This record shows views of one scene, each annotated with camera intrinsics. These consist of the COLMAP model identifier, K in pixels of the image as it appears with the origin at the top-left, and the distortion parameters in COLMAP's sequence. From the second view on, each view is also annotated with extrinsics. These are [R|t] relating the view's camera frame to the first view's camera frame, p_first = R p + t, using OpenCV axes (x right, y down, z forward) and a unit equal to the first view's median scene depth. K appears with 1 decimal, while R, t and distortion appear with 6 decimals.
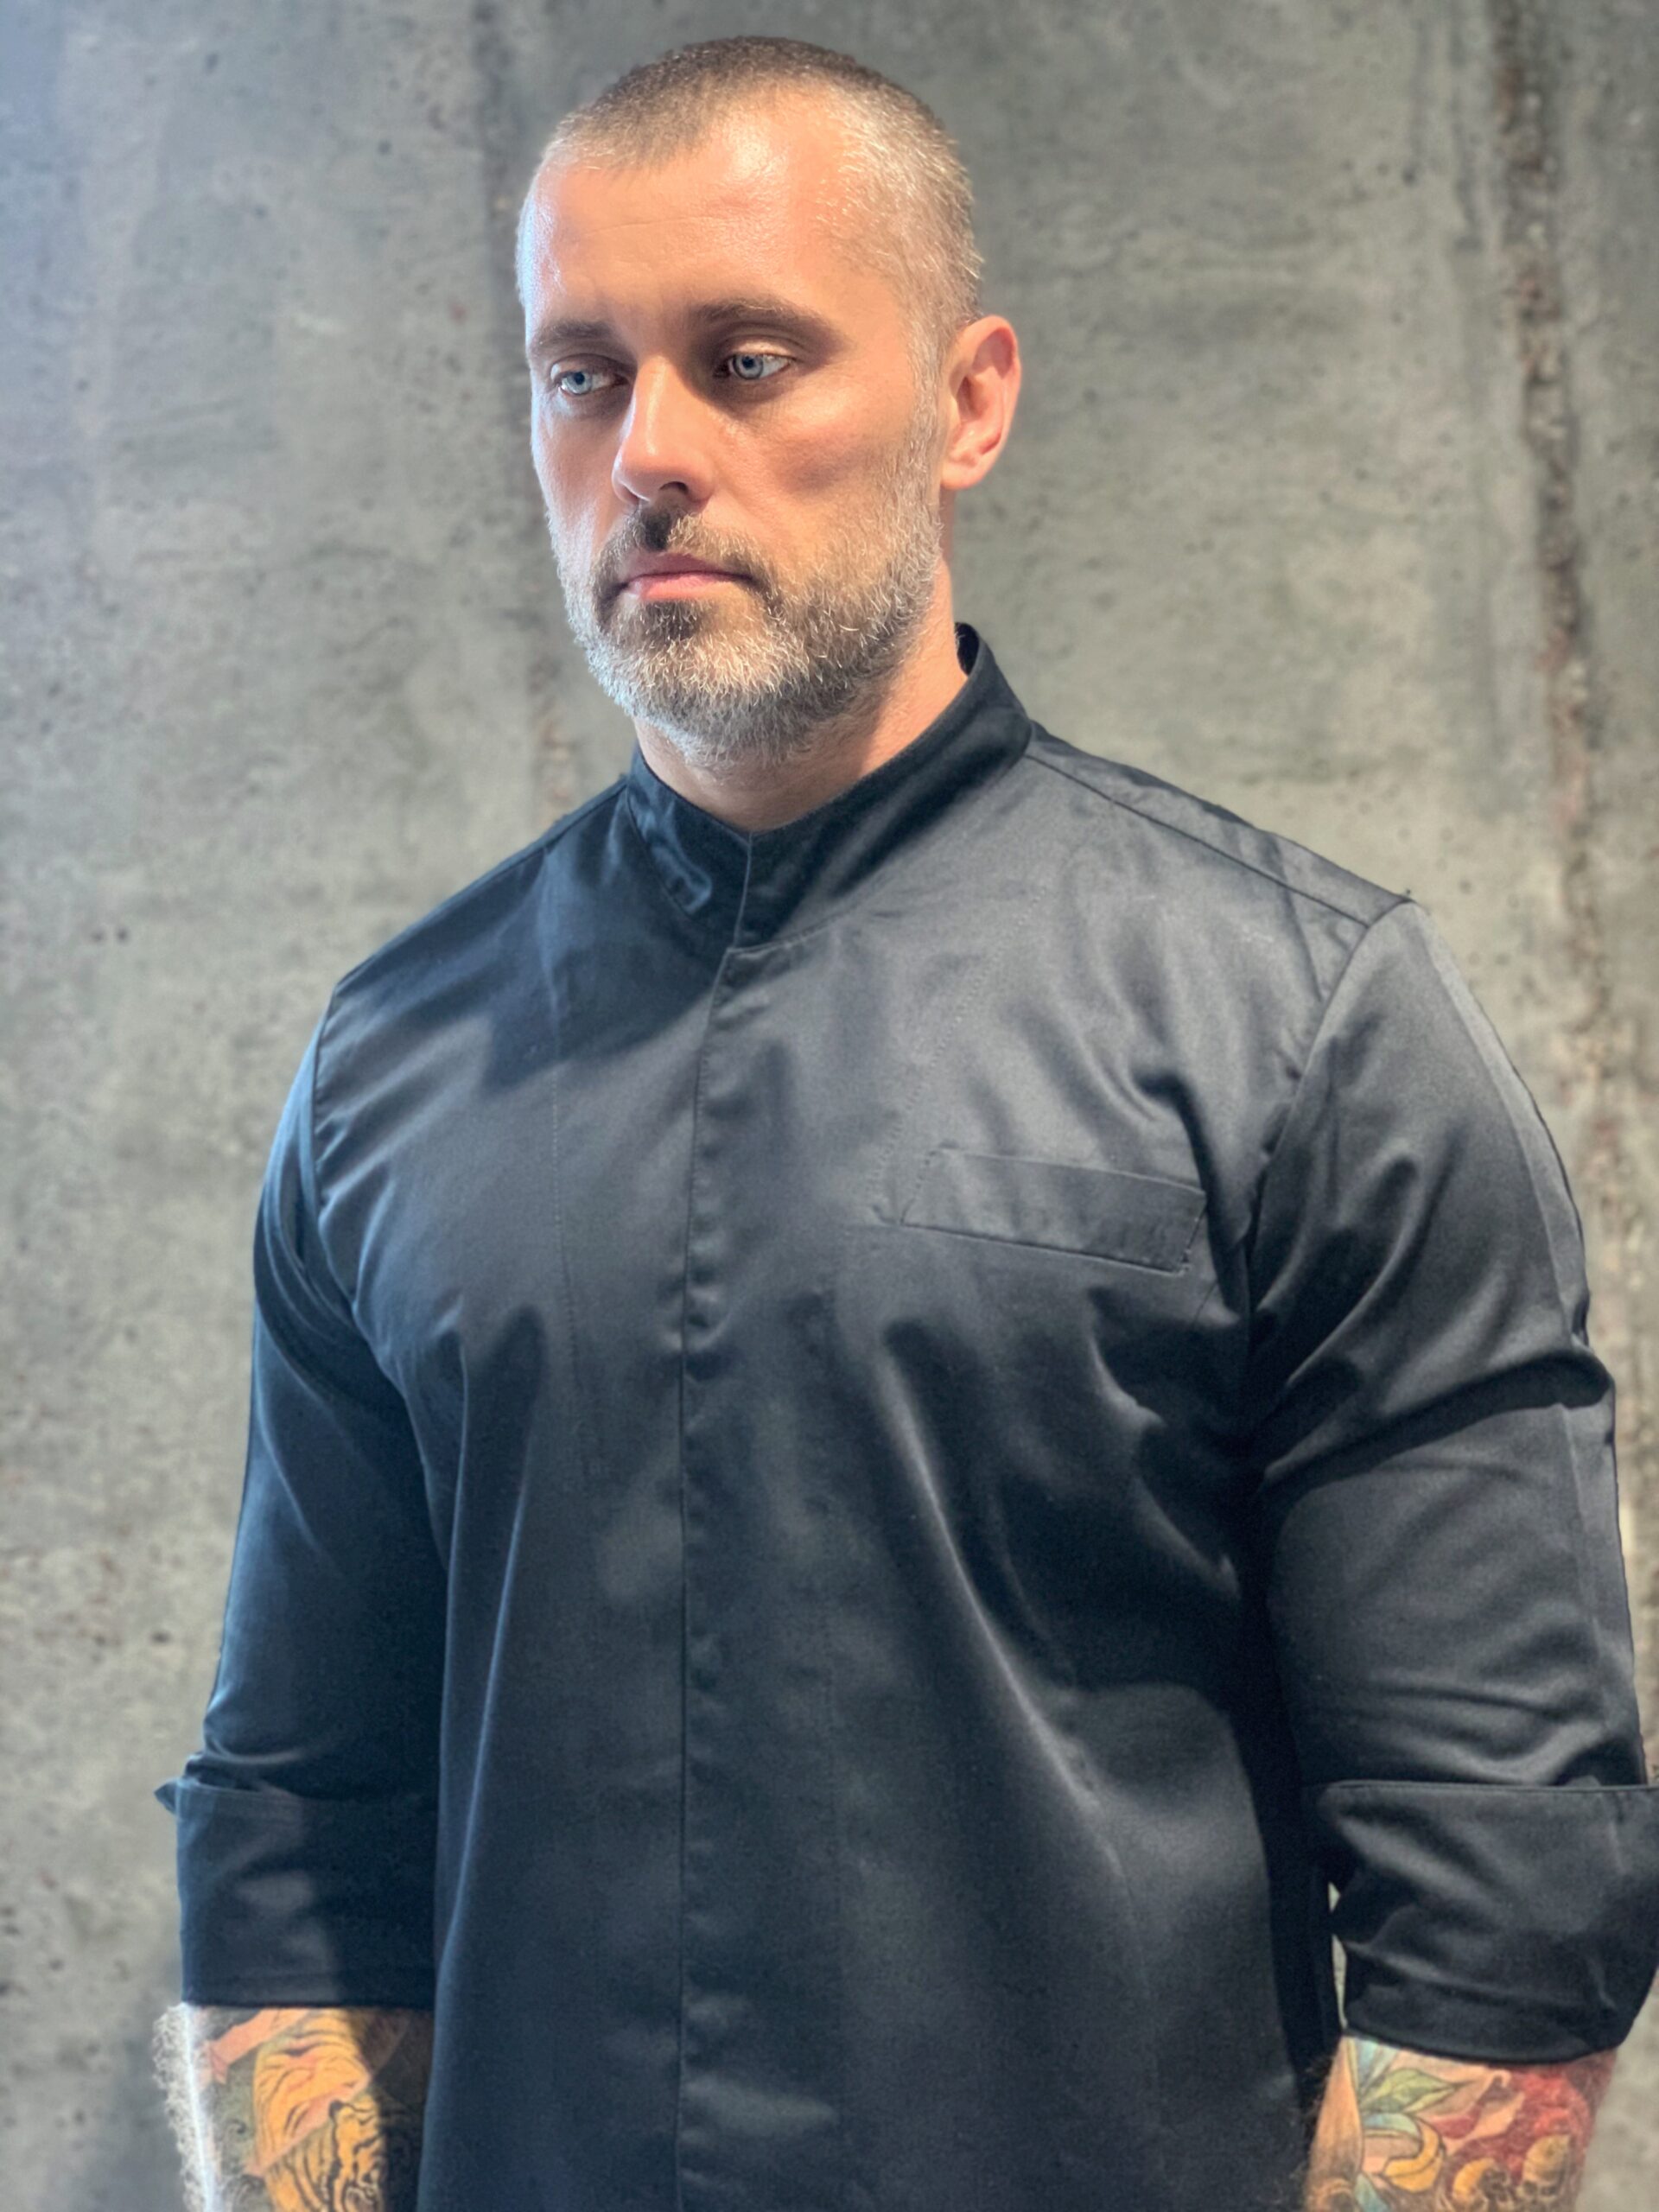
lens RADIAL K [[3353.6, 0, 798.3], [0, 3353.6, 1096.2], [0, 0, 1]] dist [0.139891, -0.713757]
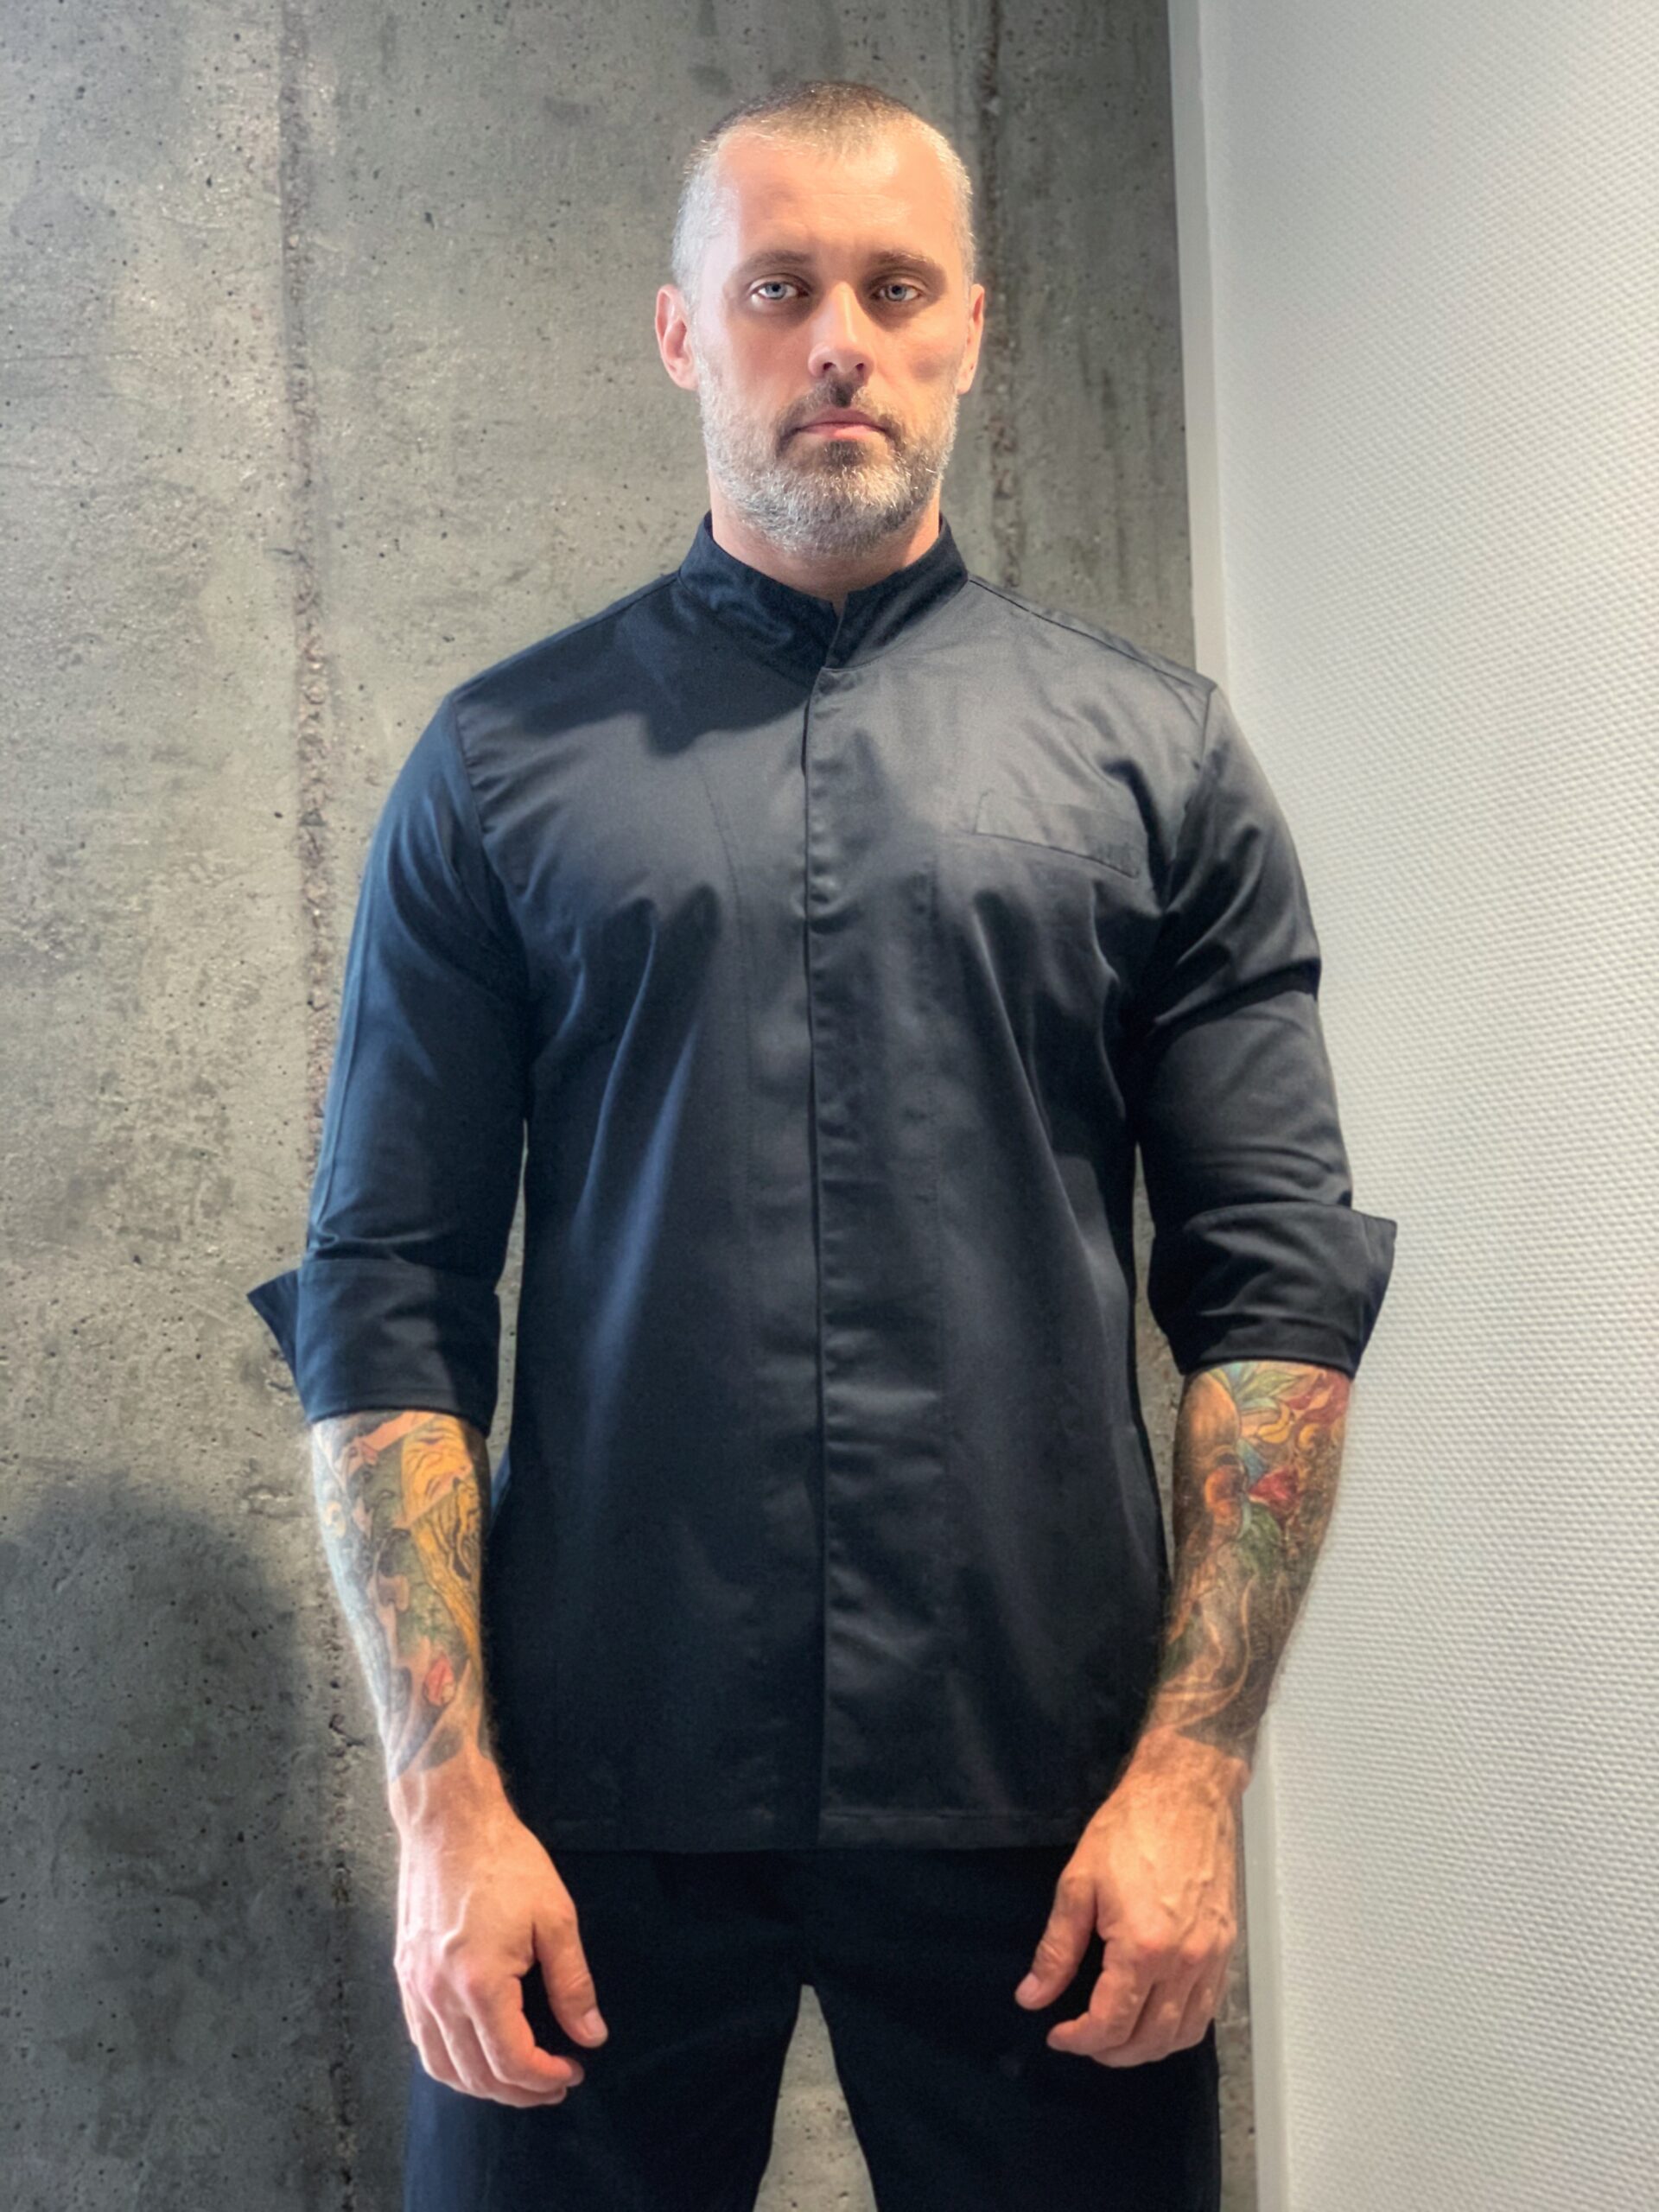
lens RADIAL K [[3341.9, 0, 860.1], [0, 3341.9, 1082.2], [0, 0, 1]] dist [0.178750, -0.827852]
pose [[0.920793, 0.070500, 0.383628, -0.360856], [-0.026276, 0.992507, -0.119327, 0.202901], [-0.389167, 0.099795, 0.915746, -0.230699]]
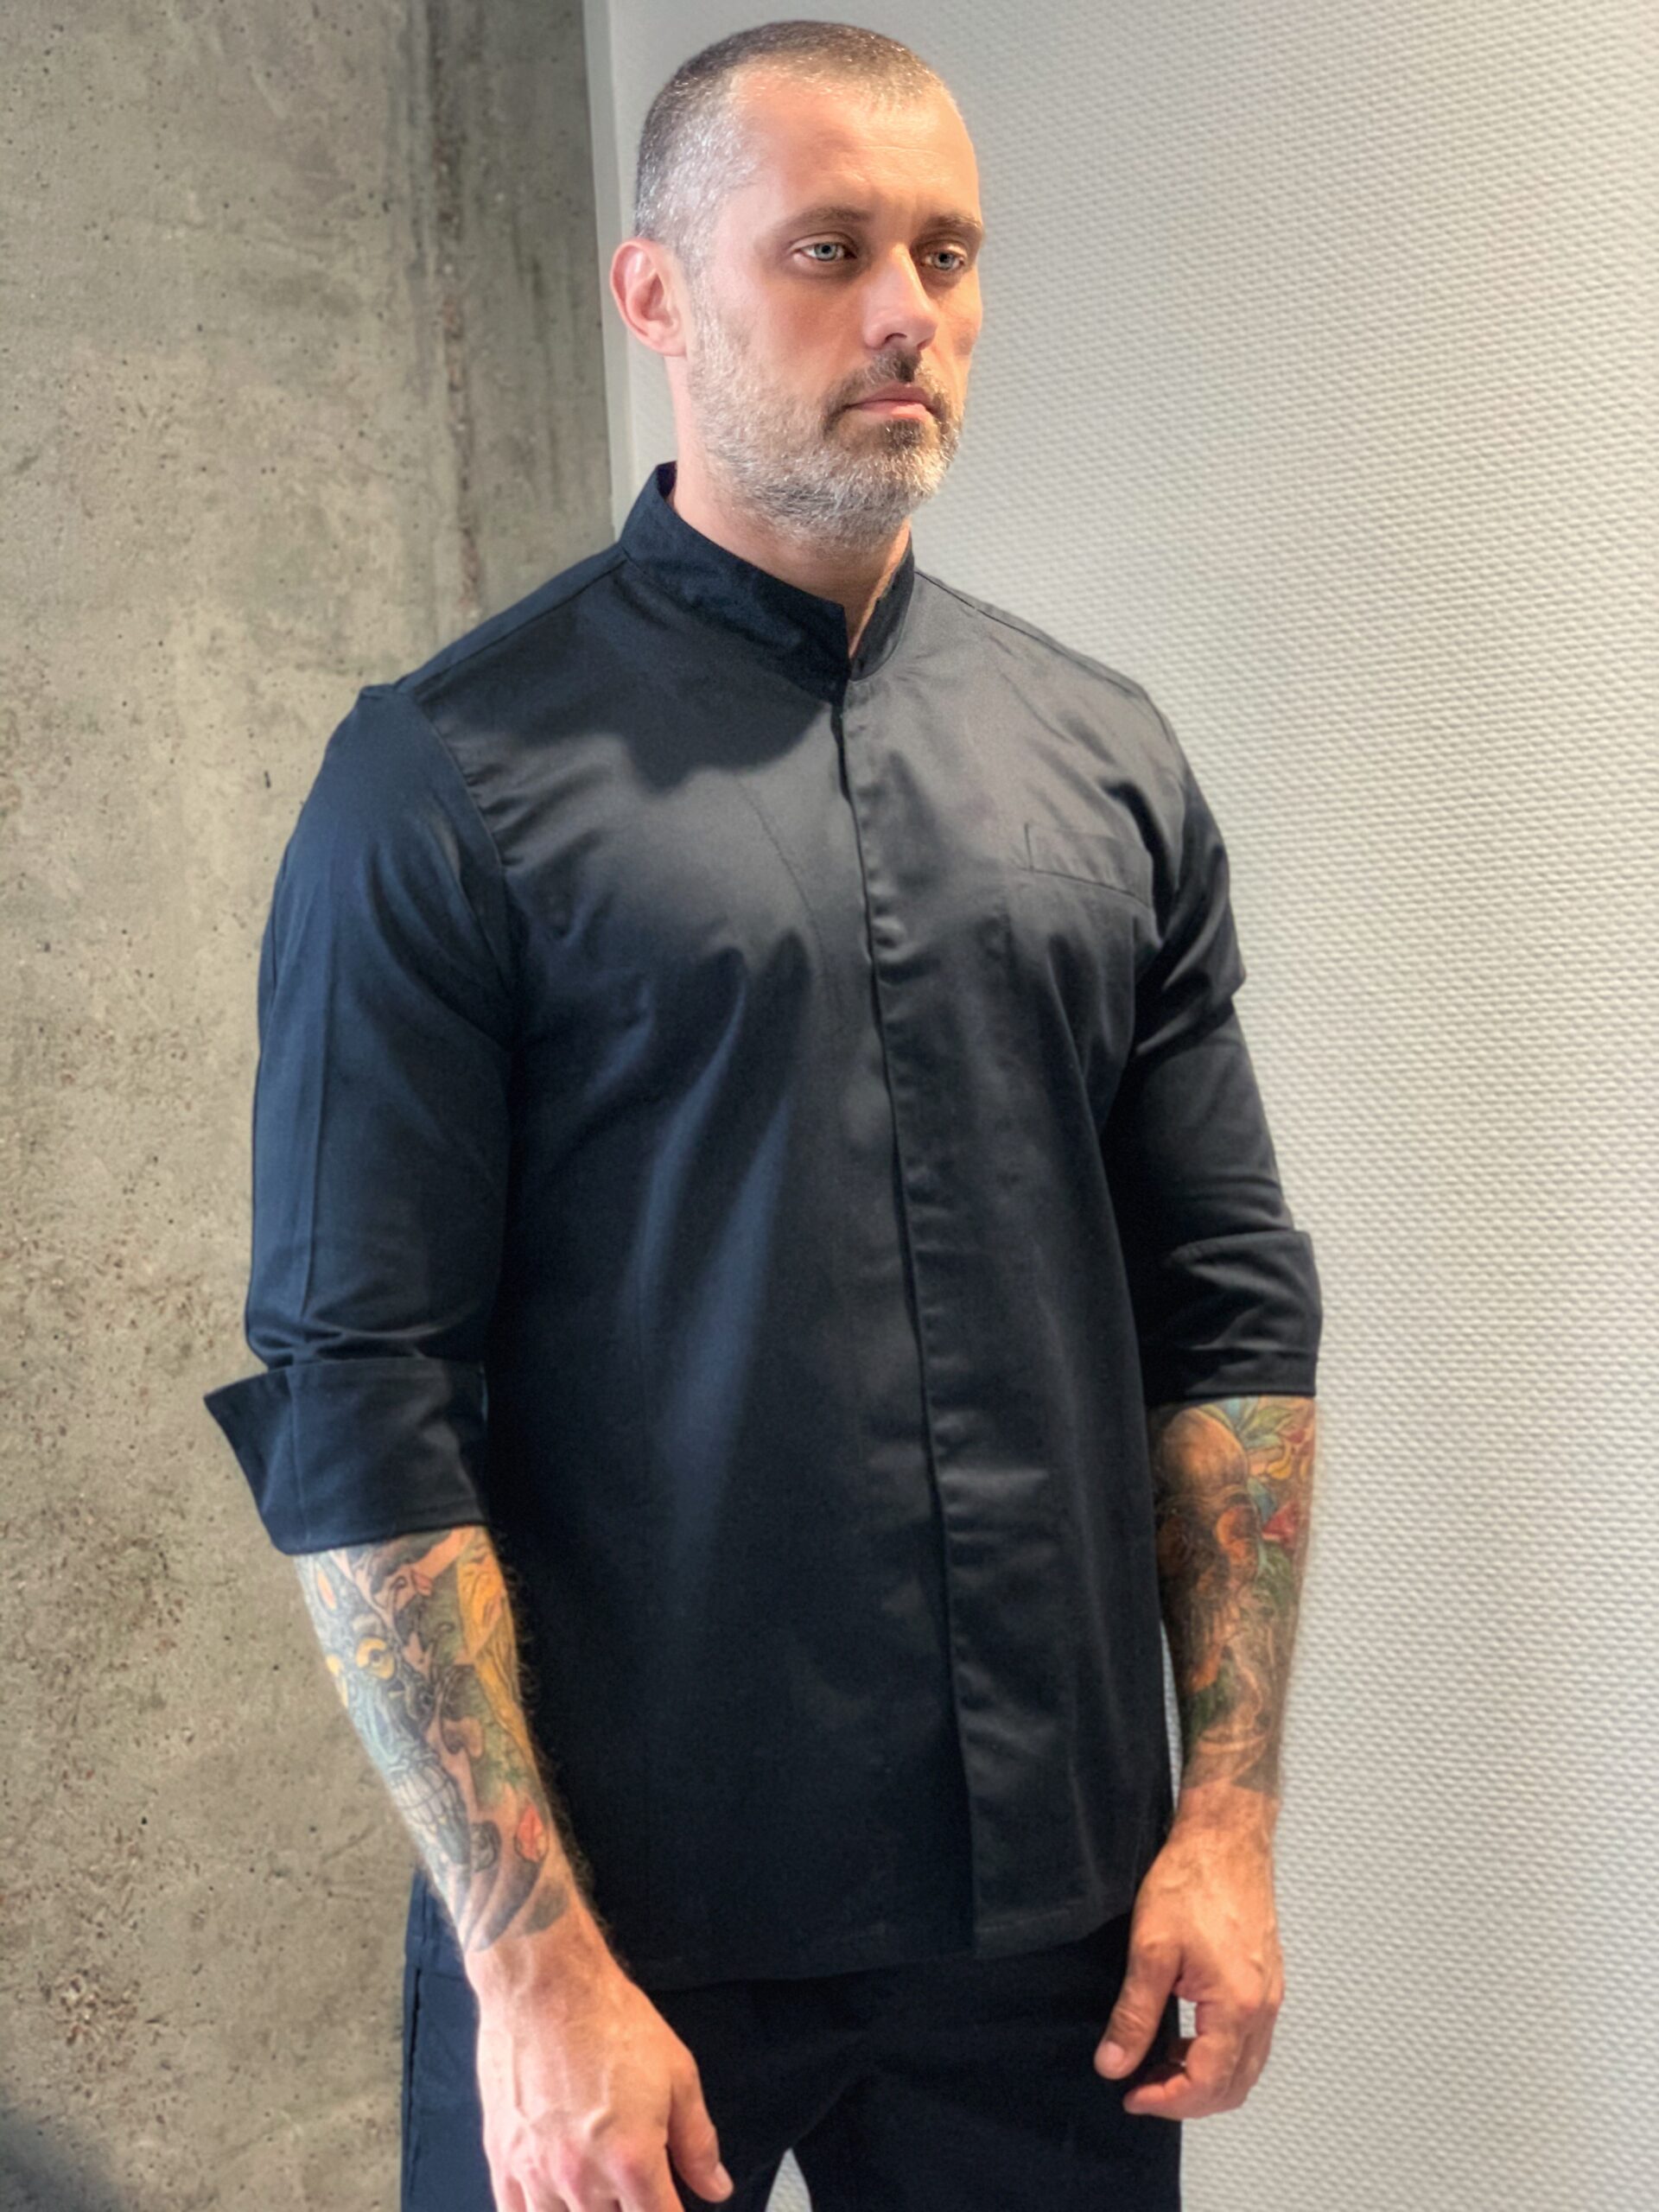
lens RADIAL K [[3254.1, 0, 827.9], [0, 3254.1, 1093.6], [0, 0, 1]] dist [0.166584, -0.744491]
pose [[0.643457, 0.011765, 0.765392, -0.667088], [0.021700, 0.999200, -0.033602, 0.107990], [-0.765174, 0.038230, 0.642687, 0.096553]]
